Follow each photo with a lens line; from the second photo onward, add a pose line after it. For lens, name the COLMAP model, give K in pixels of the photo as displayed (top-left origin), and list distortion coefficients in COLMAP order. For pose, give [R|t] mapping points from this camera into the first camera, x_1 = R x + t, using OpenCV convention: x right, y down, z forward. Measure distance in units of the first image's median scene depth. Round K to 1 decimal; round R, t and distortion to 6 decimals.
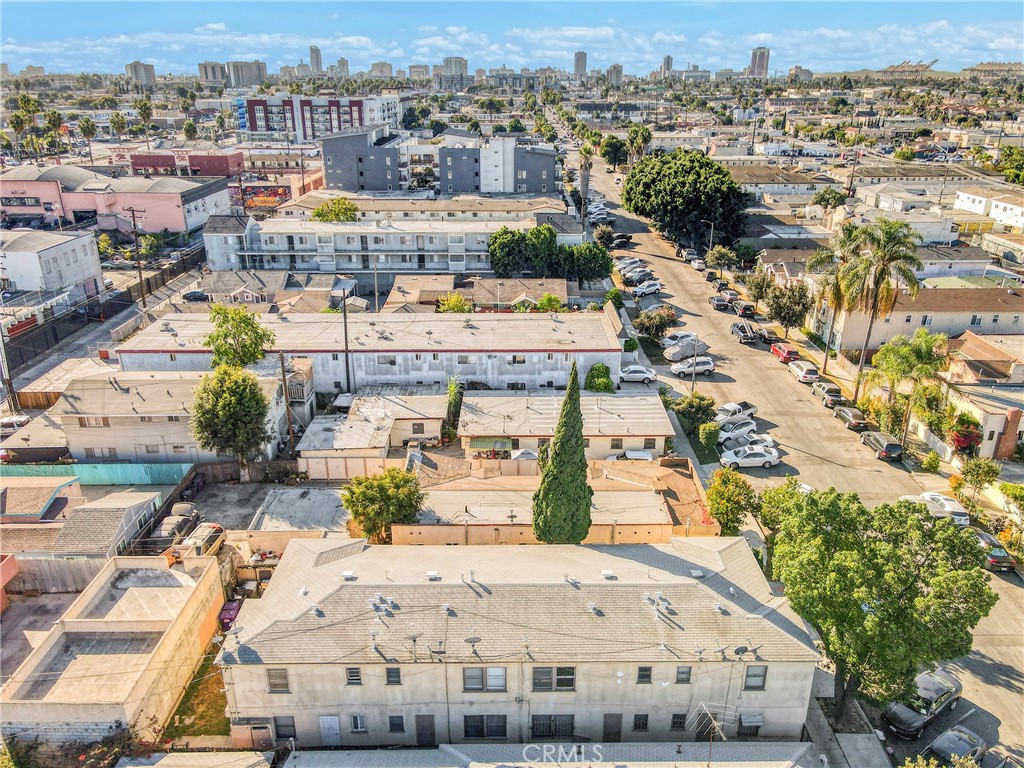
lens RADIAL K [[707.3, 0, 512.6], [0, 707.3, 382.5], [0, 0, 1]] dist [-0.013866, -0.003356]
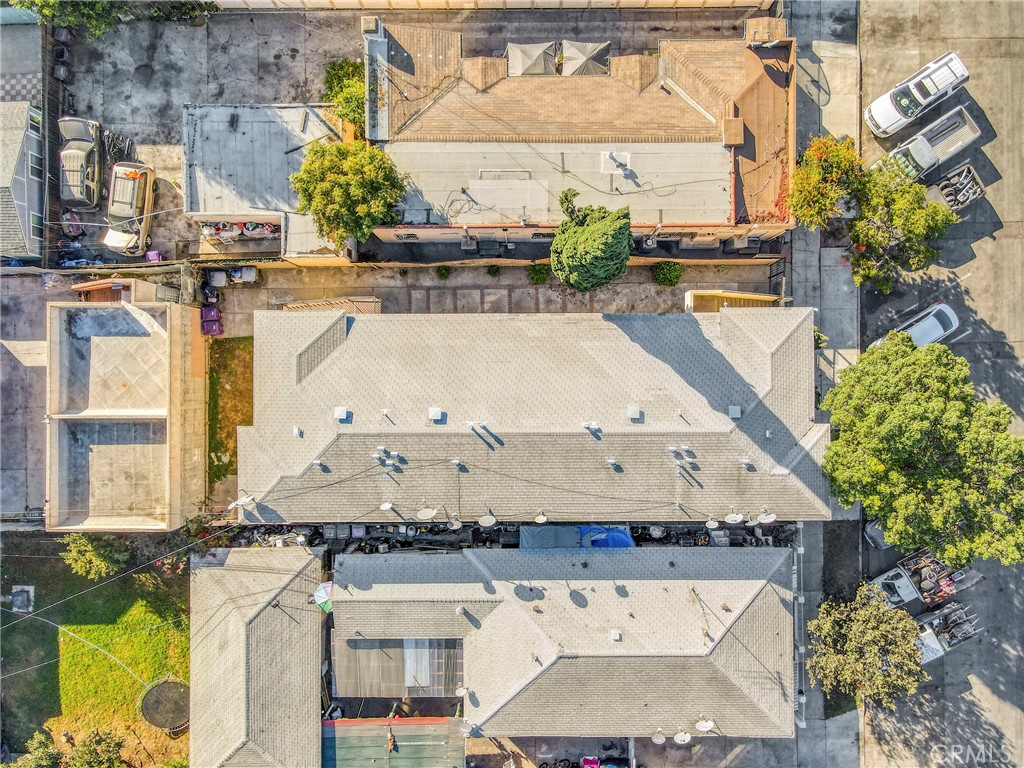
lens RADIAL K [[707.3, 0, 515.6], [0, 707.3, 383.2], [0, 0, 1]] dist [-0.013866, -0.003356]
pose [[0.999905, -0.004837, -0.012916, -0.002027], [0.013769, 0.404305, 0.914521, -0.580229], [0.000798, -0.914612, 0.404333, 0.708405]]
